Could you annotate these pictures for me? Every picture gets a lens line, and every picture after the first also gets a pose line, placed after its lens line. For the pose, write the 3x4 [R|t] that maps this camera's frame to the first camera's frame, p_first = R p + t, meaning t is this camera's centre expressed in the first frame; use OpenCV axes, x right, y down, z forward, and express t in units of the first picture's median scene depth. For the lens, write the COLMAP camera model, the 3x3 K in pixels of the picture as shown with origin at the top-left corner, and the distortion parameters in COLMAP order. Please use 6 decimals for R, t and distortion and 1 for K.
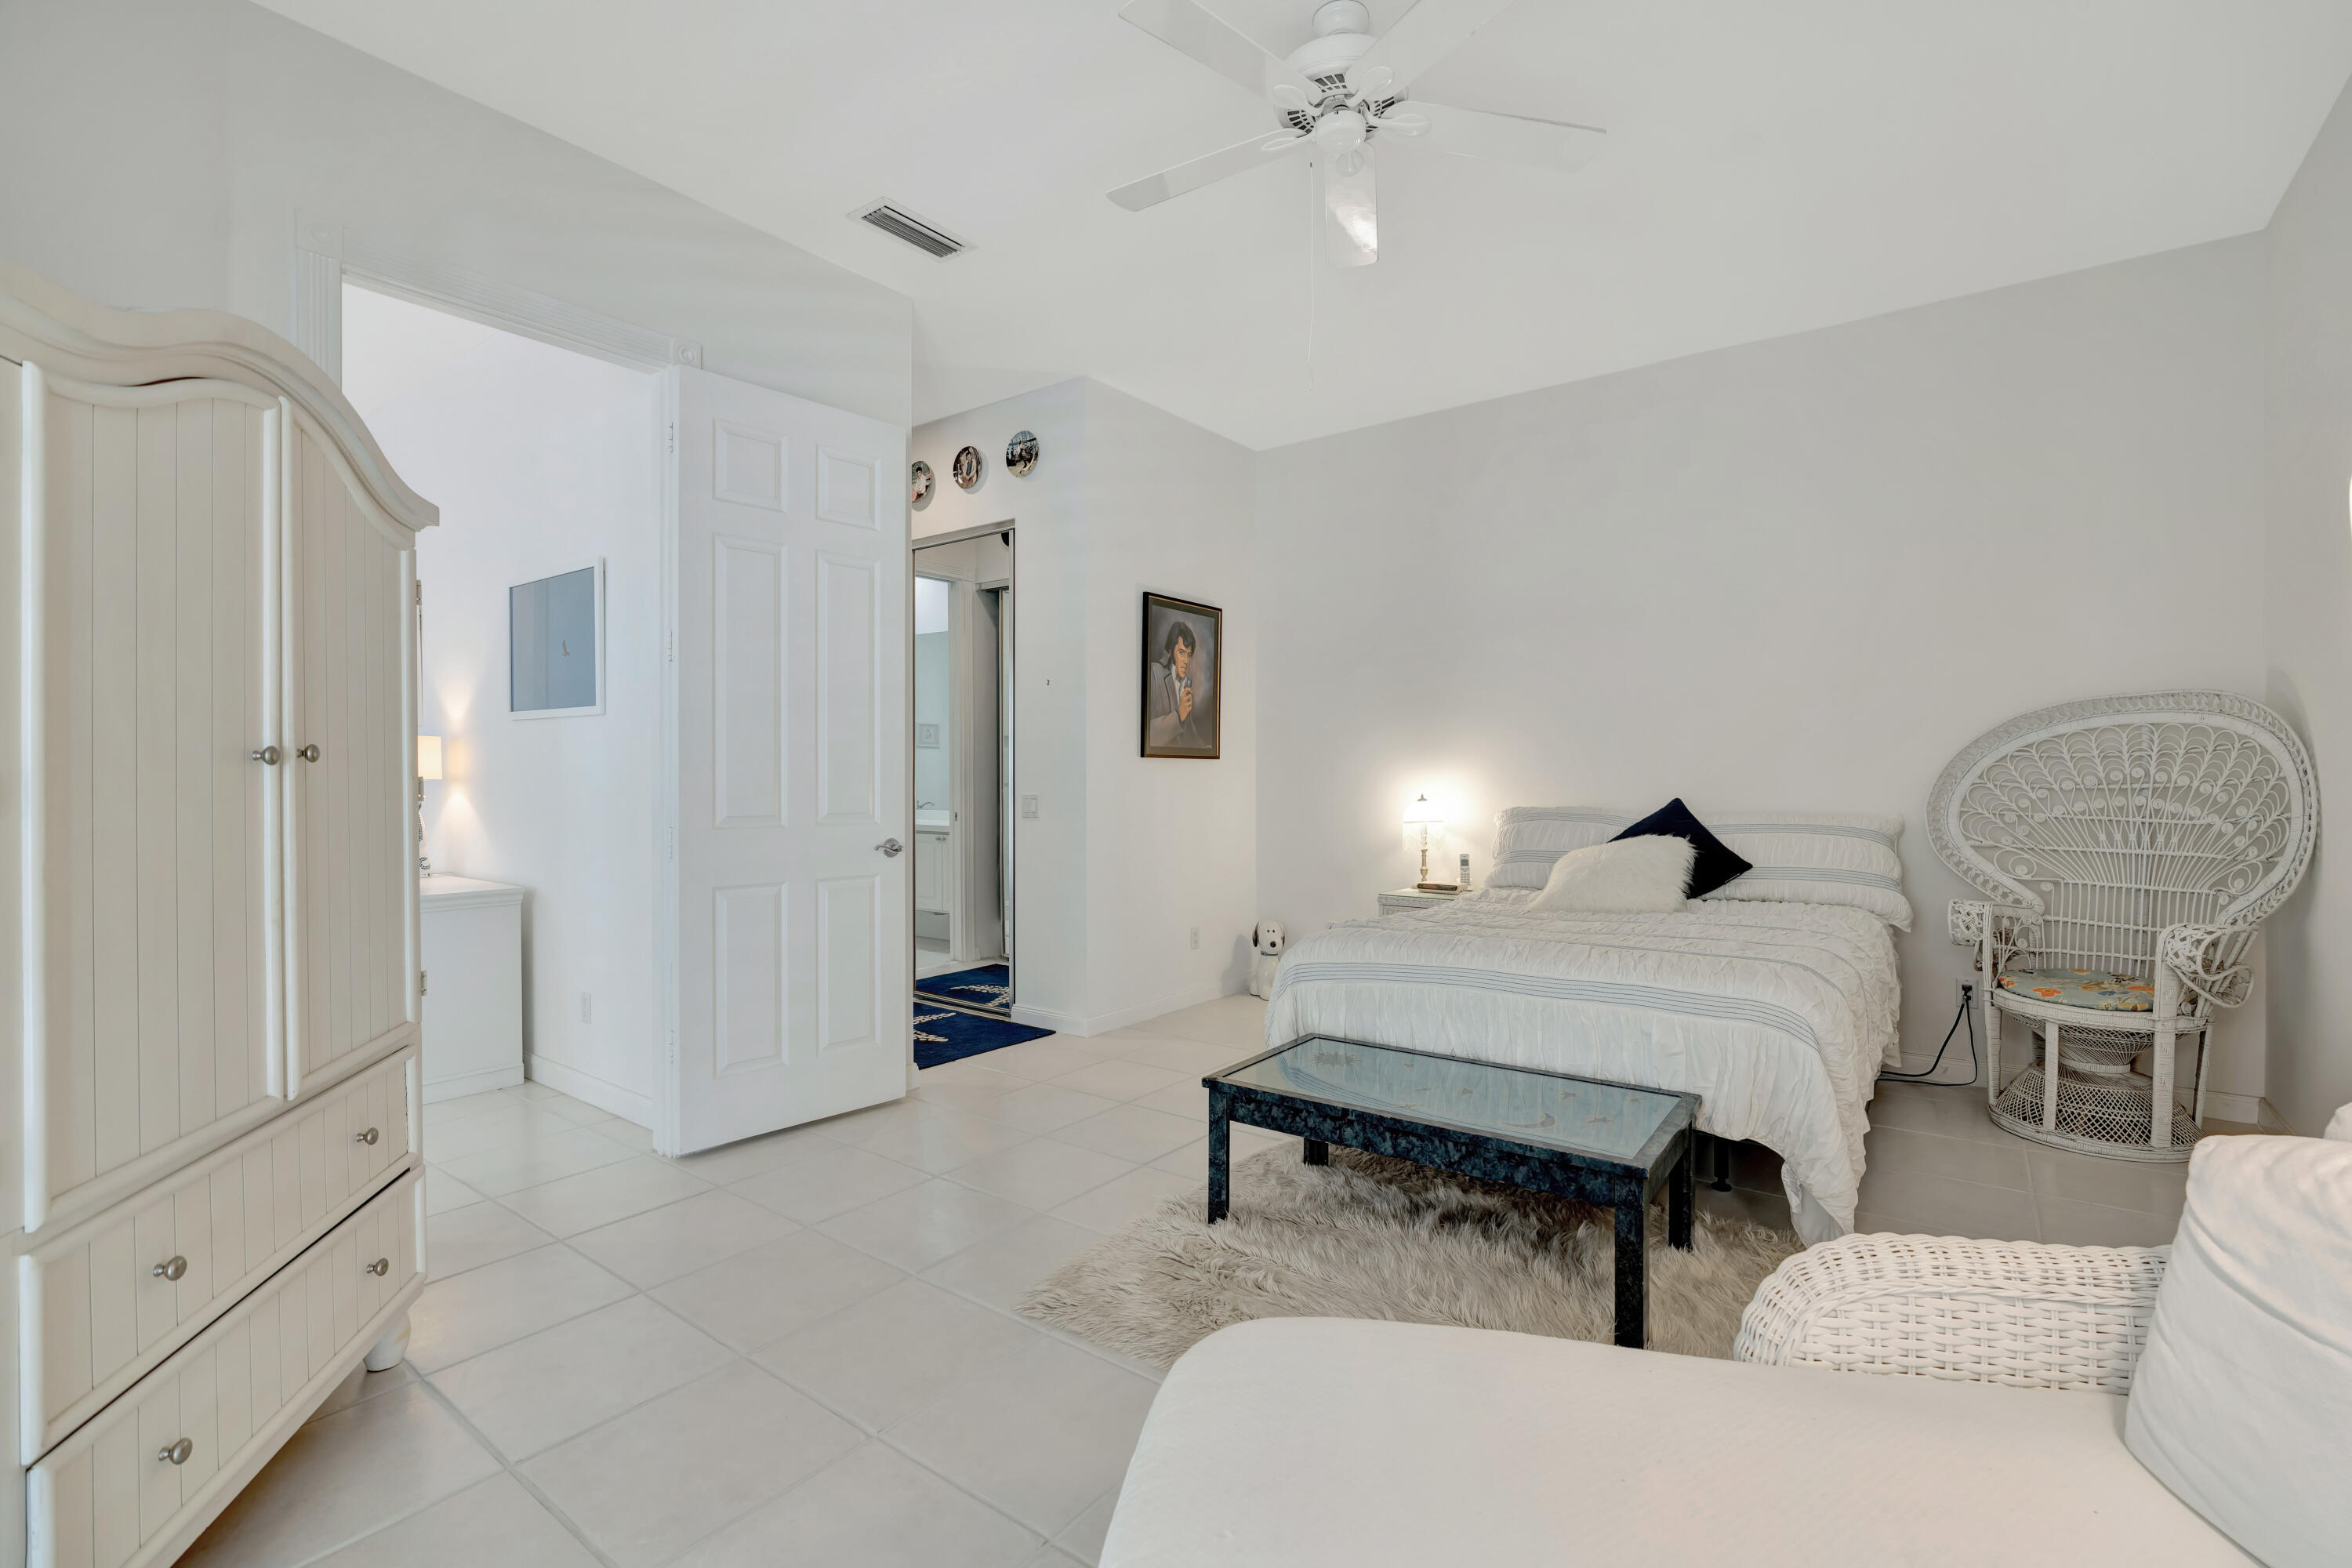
lens RADIAL K [[1076.3, 0, 1176.0], [0, 1076.3, 784.0], [0, 0, 1]] dist [-0.011356, -0.000215]
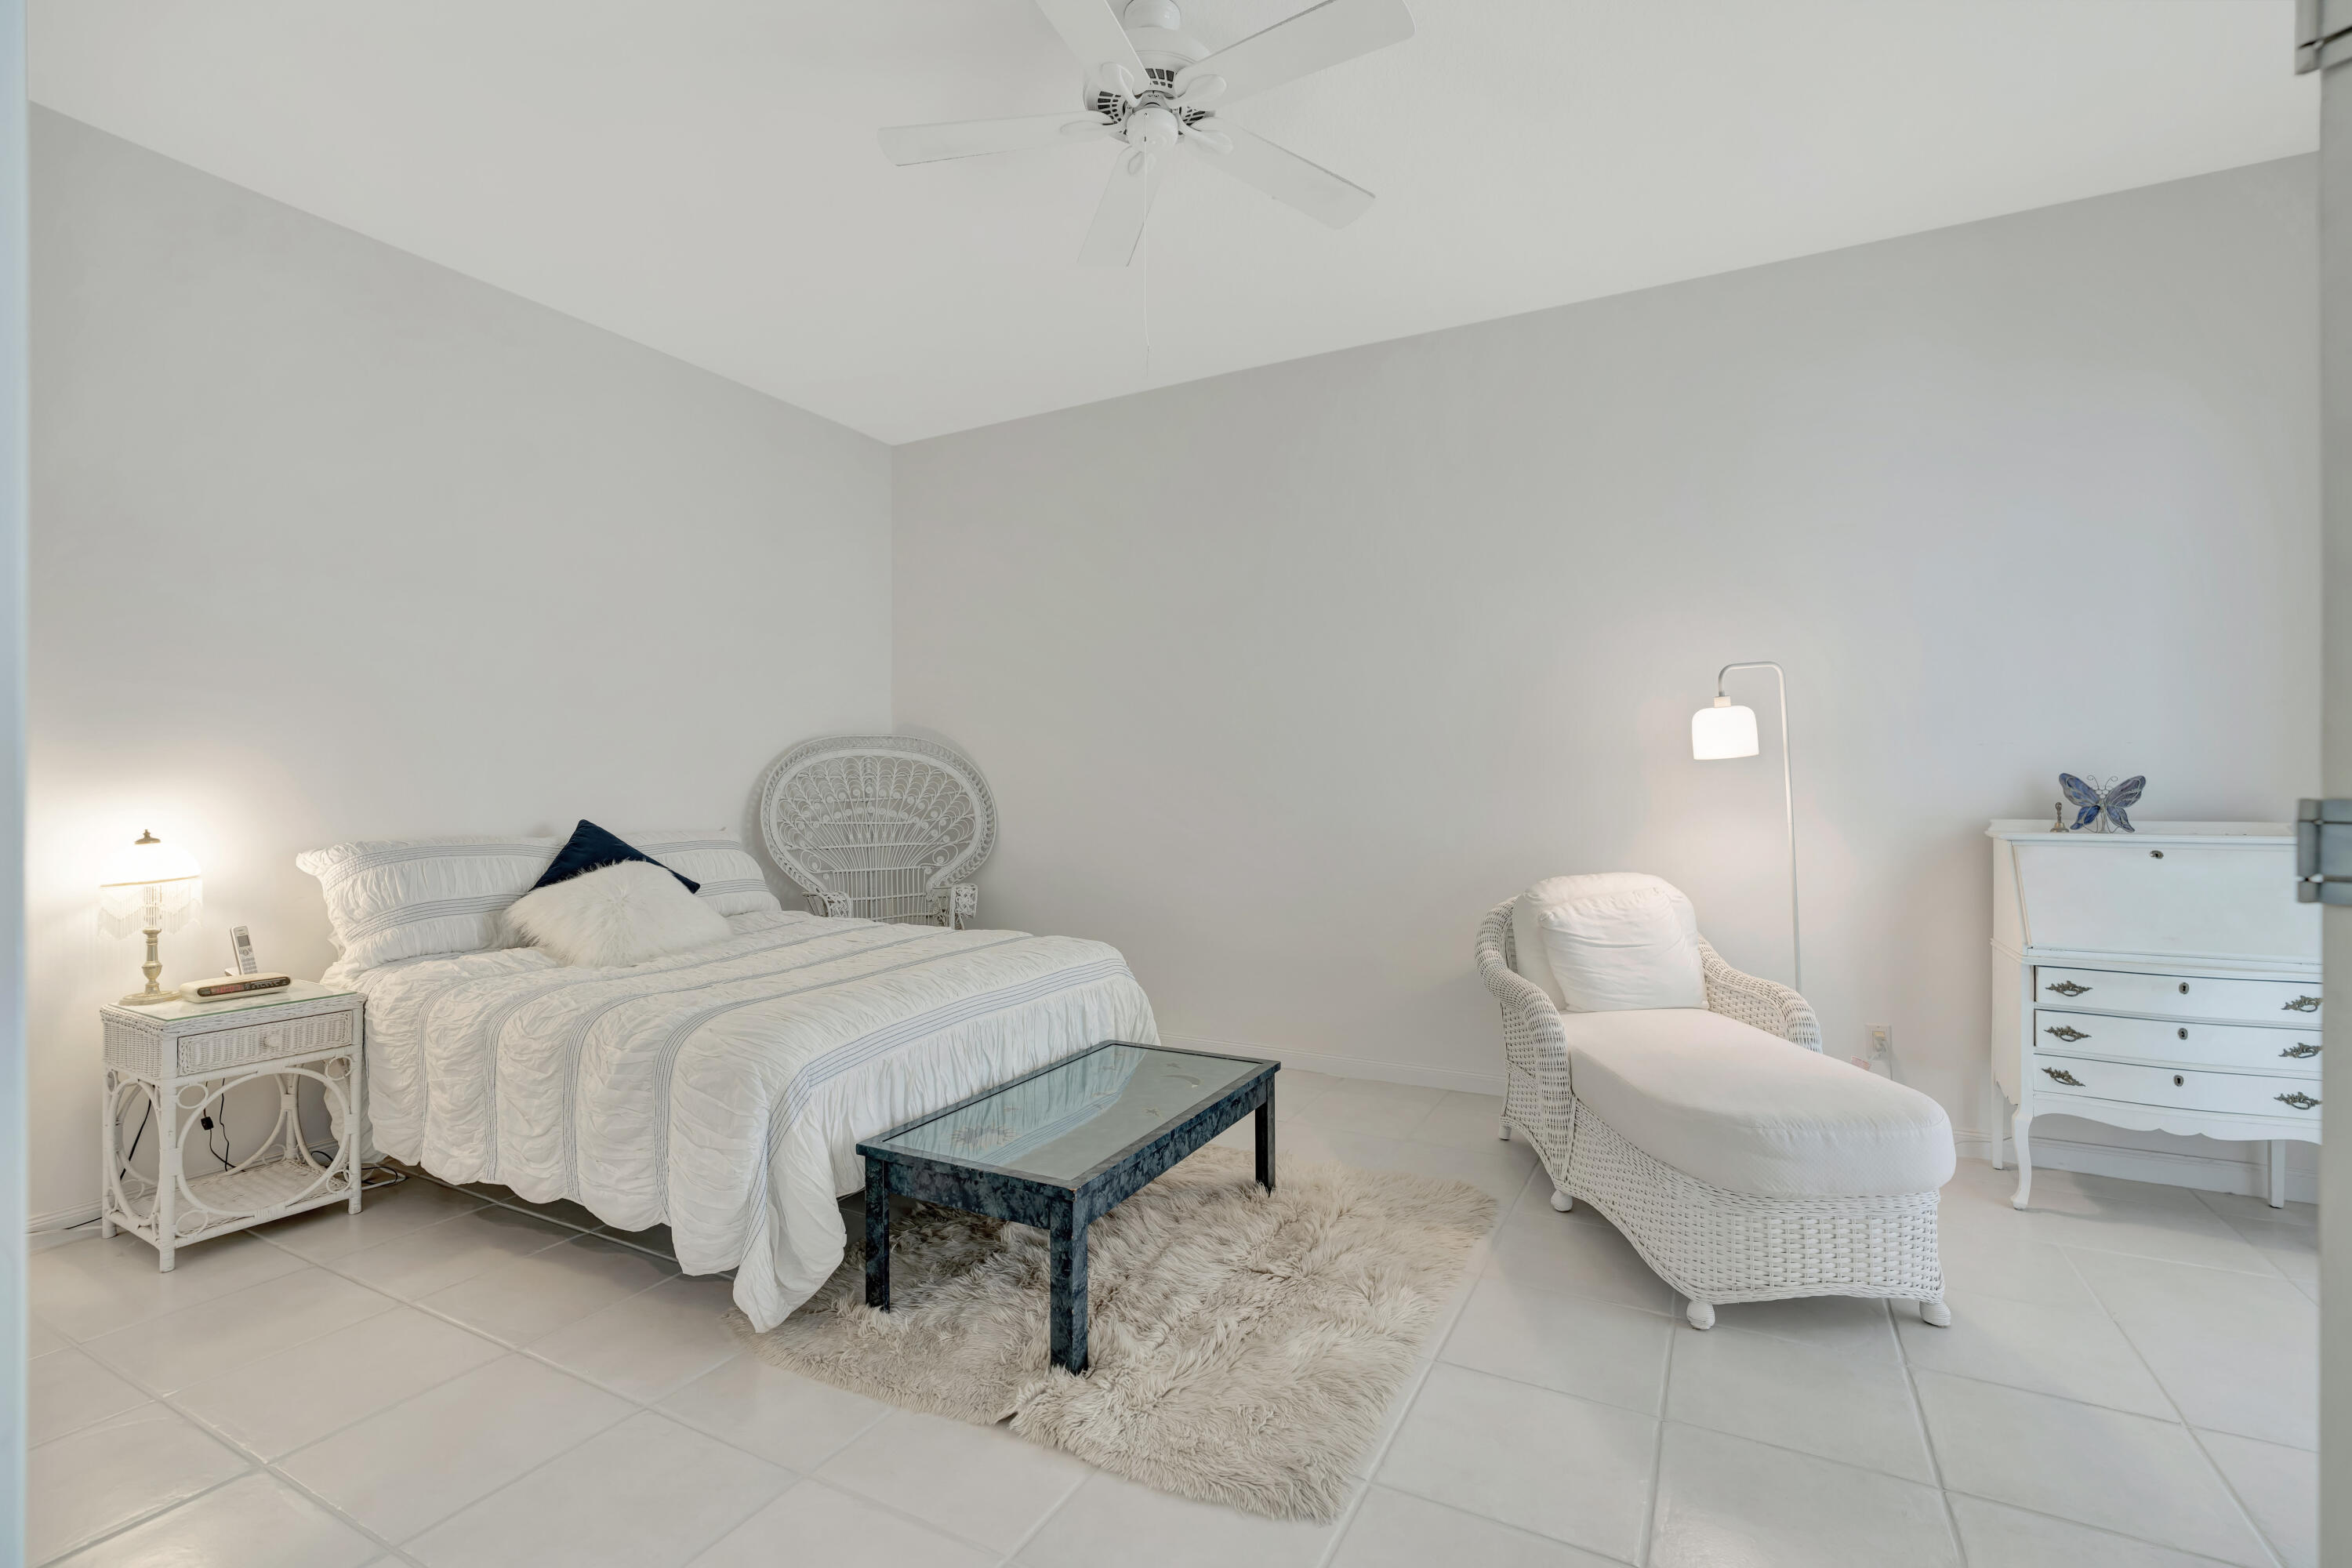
lens RADIAL K [[1102.7, 0, 1136.4], [0, 1102.7, 793.9], [0, 0, 1]] dist [-0.025270, 0.010358]
pose [[-0.134806, -0.007120, 0.990846, -0.667967], [0.013886, 0.999862, 0.009074, -0.015750], [-0.990775, 0.014982, -0.134688, 0.914545]]
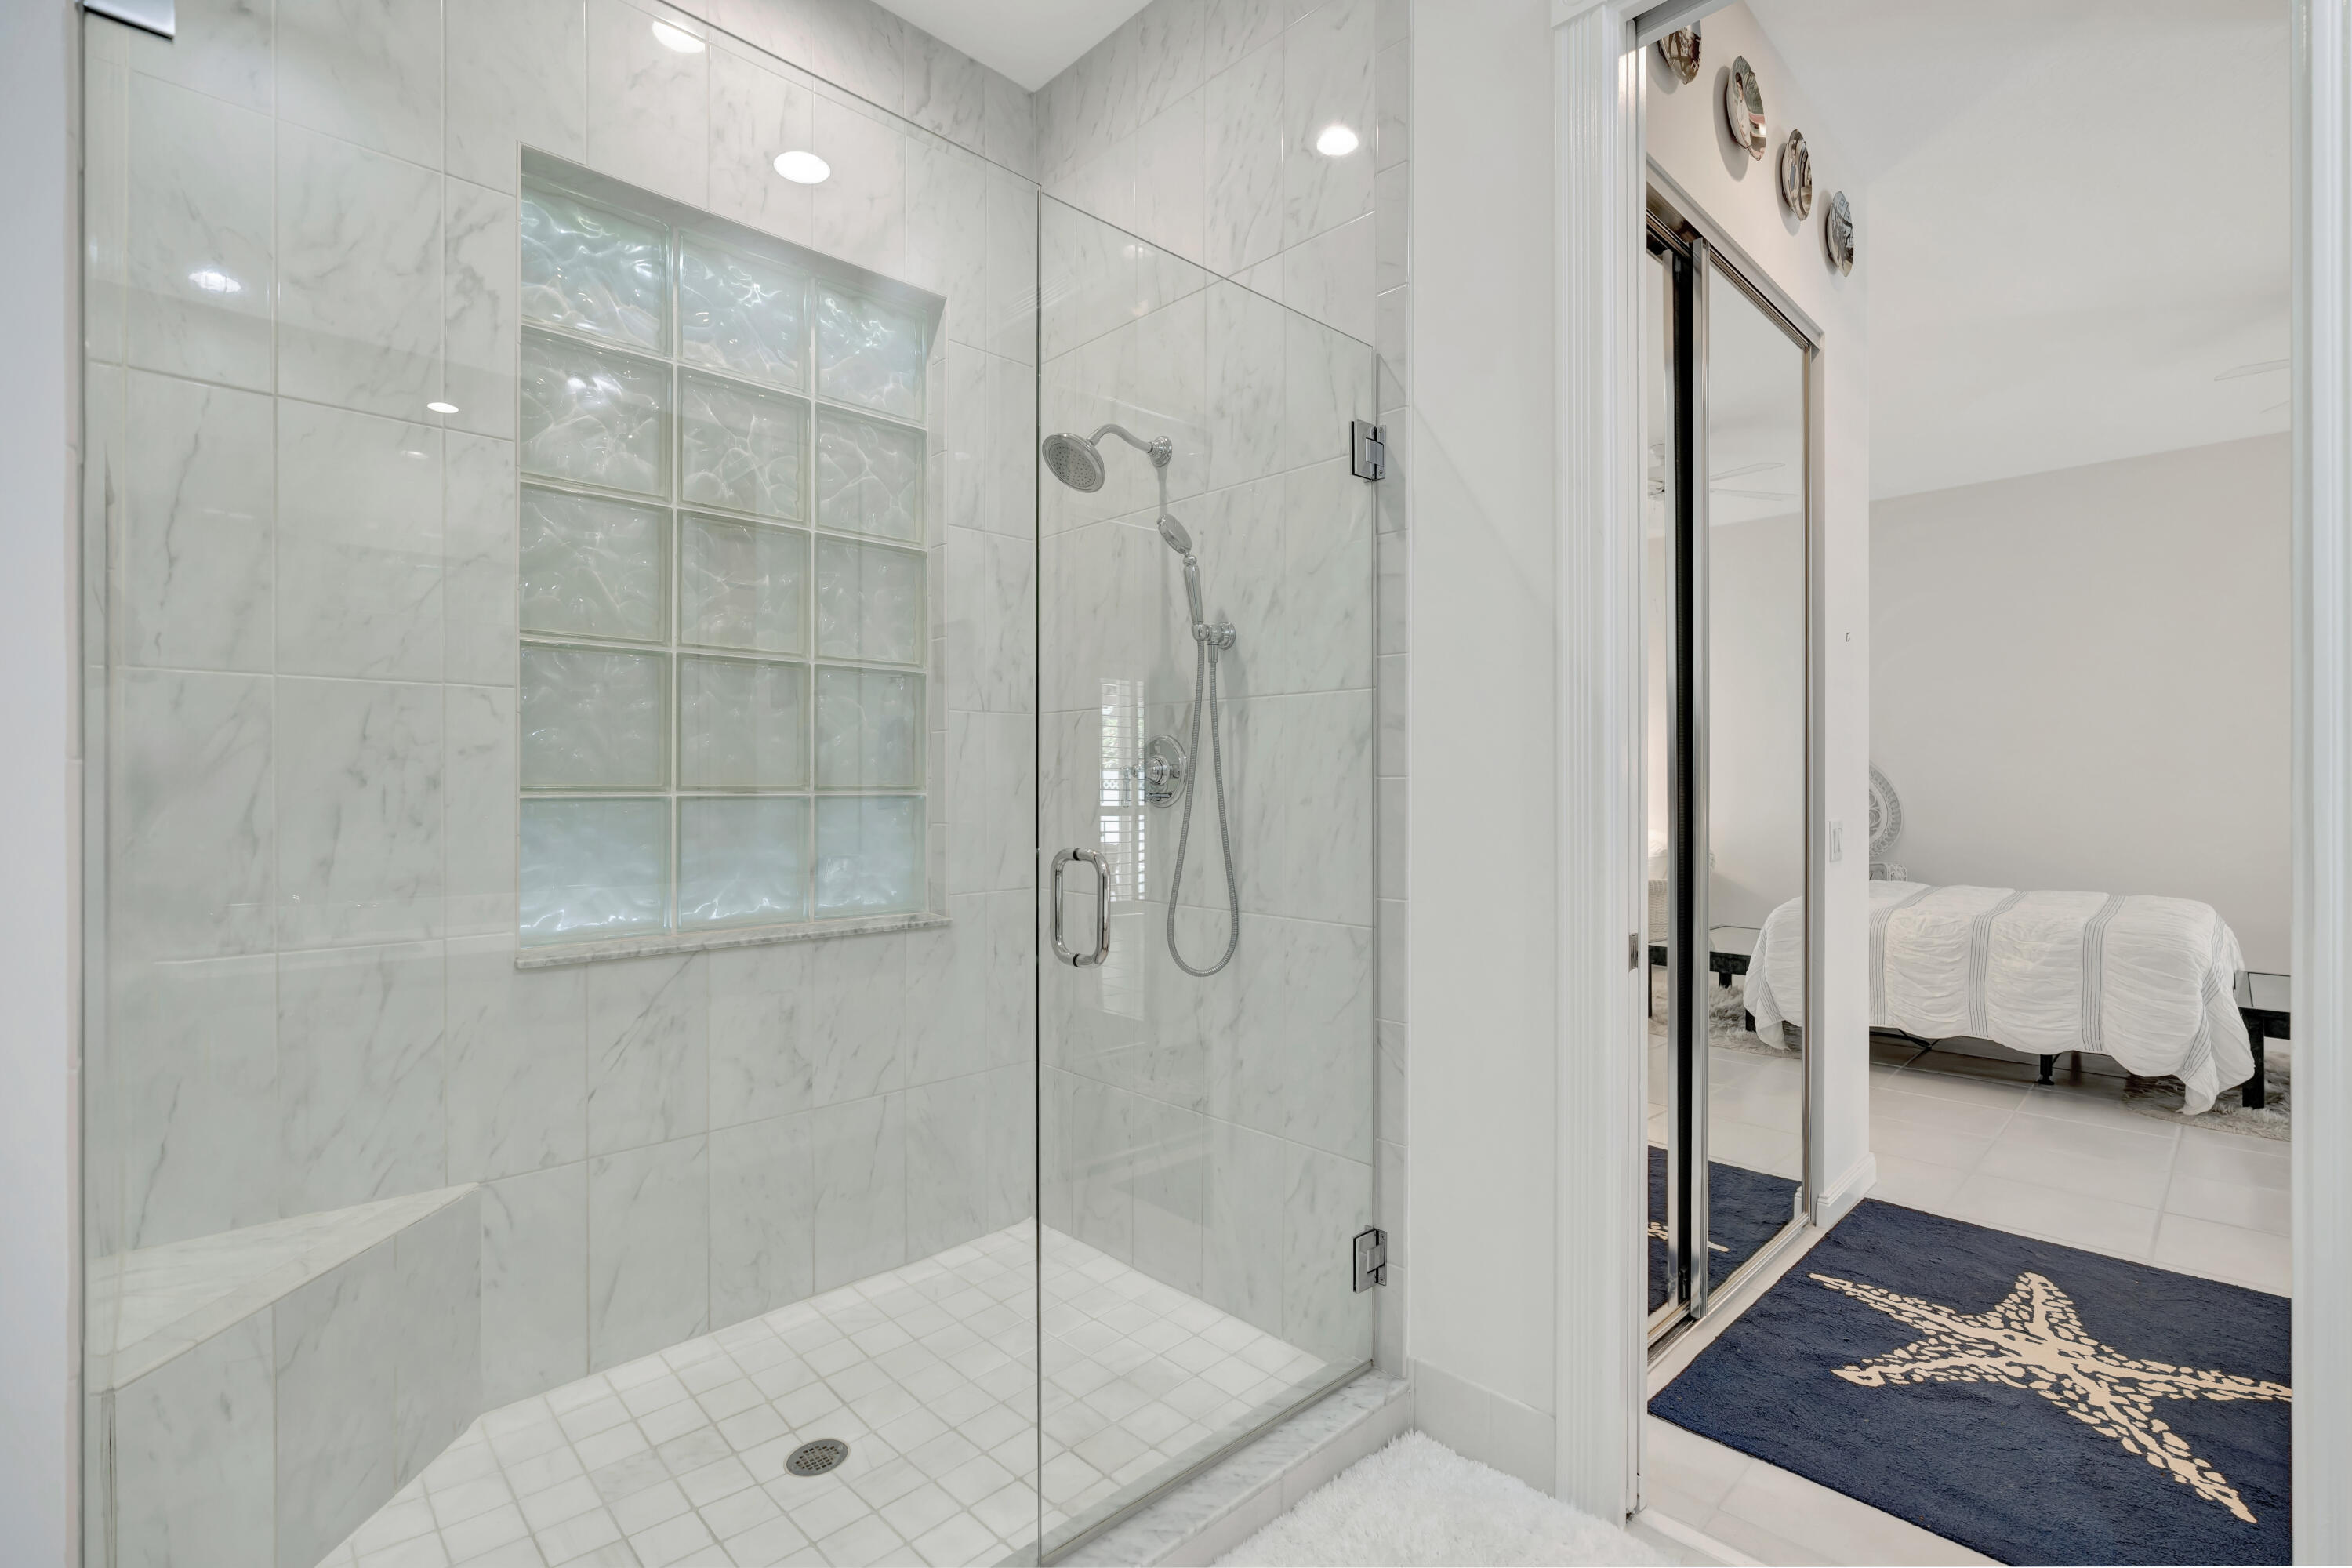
lens RADIAL K [[1058.1, 0, 1179.1], [0, 1058.1, 798.7], [0, 0, 1]] dist [-0.000220, -0.000582]
pose [[0.167911, -0.011908, 0.985730, -1.208313], [0.010346, 0.999893, 0.010317, -0.025268], [-0.985748, 0.008466, 0.168017, 1.899514]]
